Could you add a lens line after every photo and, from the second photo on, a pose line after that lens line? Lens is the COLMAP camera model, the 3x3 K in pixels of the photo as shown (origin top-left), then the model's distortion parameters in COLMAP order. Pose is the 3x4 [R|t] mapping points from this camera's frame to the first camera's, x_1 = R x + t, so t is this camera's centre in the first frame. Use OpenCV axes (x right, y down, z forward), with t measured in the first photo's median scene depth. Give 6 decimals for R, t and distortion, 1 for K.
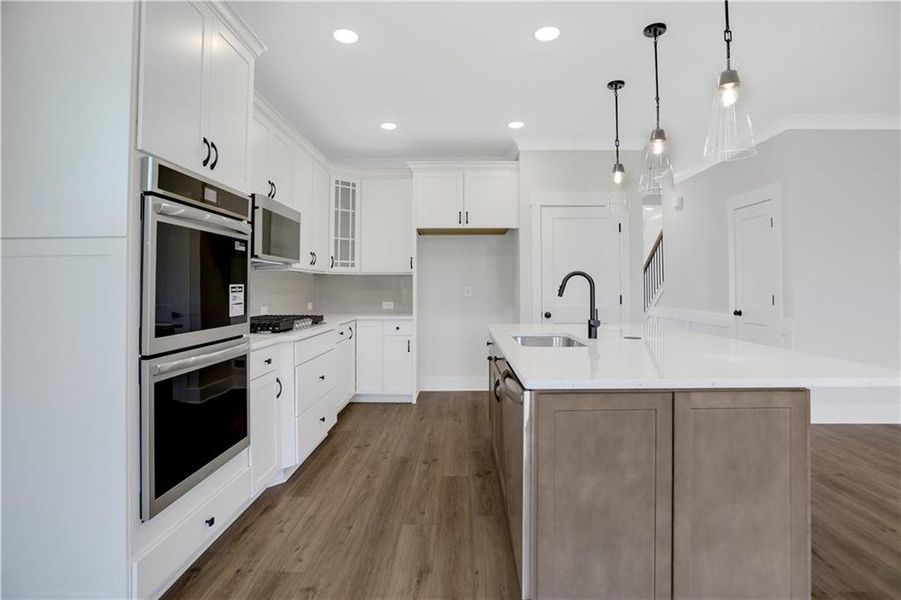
lens RADIAL K [[448.3, 0, 451.1], [0, 448.3, 284.5], [0, 0, 1]] dist [-0.080210, 0.031775]
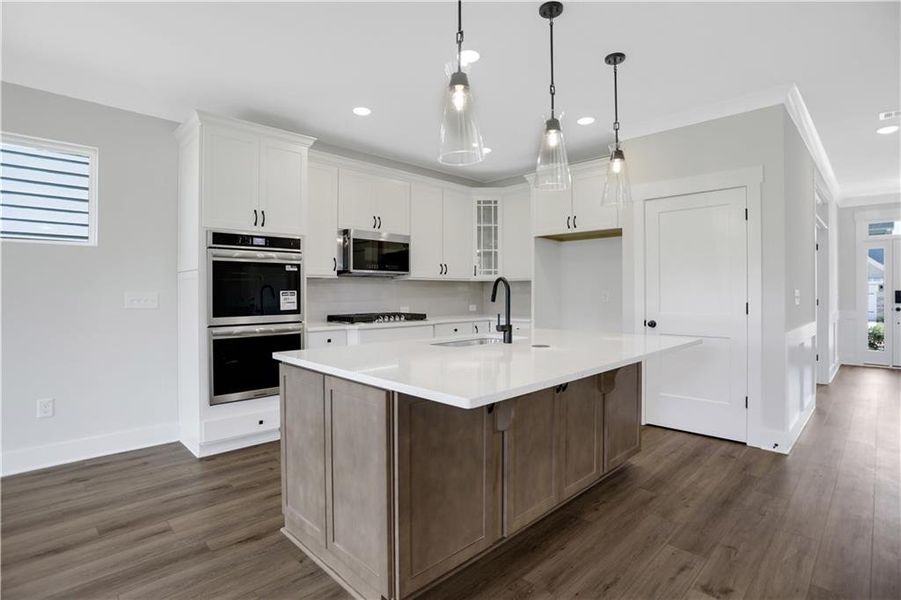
lens RADIAL K [[448.2, 0, 450.5], [0, 448.2, 300.0], [0, 0, 1]] dist [-0.070883, 0.031879]
pose [[0.712793, 0.014833, -0.701217, 0.970593], [0.003933, 0.999676, 0.025144, -0.004882], [0.701363, -0.020680, 0.712504, 0.190347]]
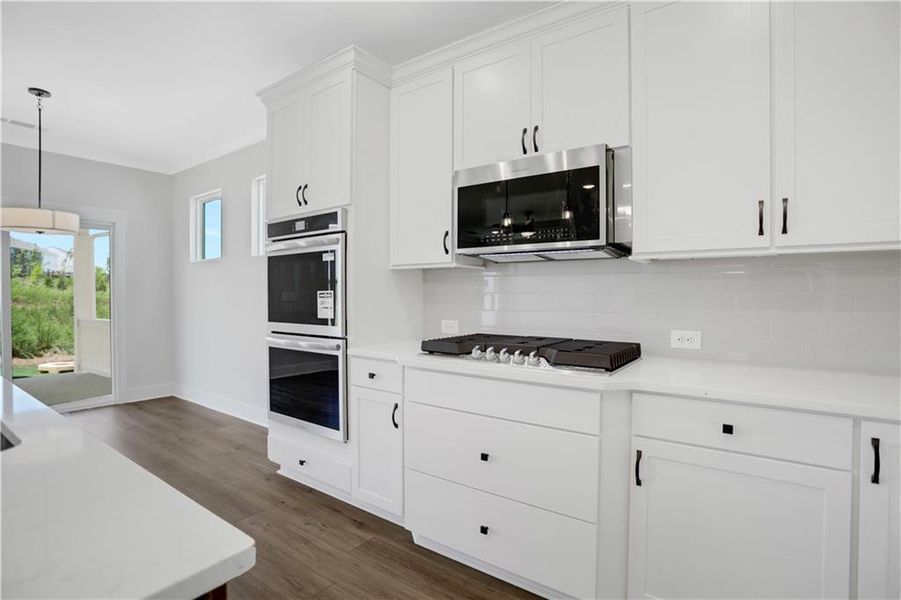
lens RADIAL K [[448.2, 0, 450.5], [0, 448.2, 300.0], [0, 0, 1]] dist [-0.070883, 0.031879]
pose [[-0.579732, 0.019132, -0.814582, 0.232792], [0.008995, 0.999814, 0.017080, 0.005570], [0.814757, 0.002575, -0.579796, 1.646303]]
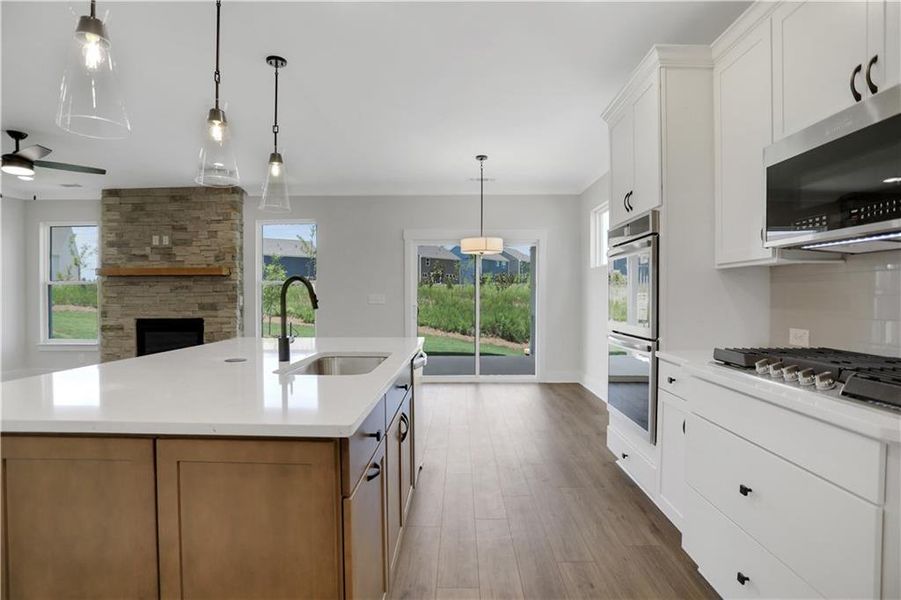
lens RADIAL K [[451.0, 0, 450.5], [0, 451.0, 300.0], [0, 0, 1]] dist [-0.045685, 0.019176]
pose [[-0.999995, 0.003062, 0.000375, 0.020997], [0.003064, 0.999985, 0.004644, 0.010506], [-0.000361, 0.004645, -0.999989, 1.868302]]
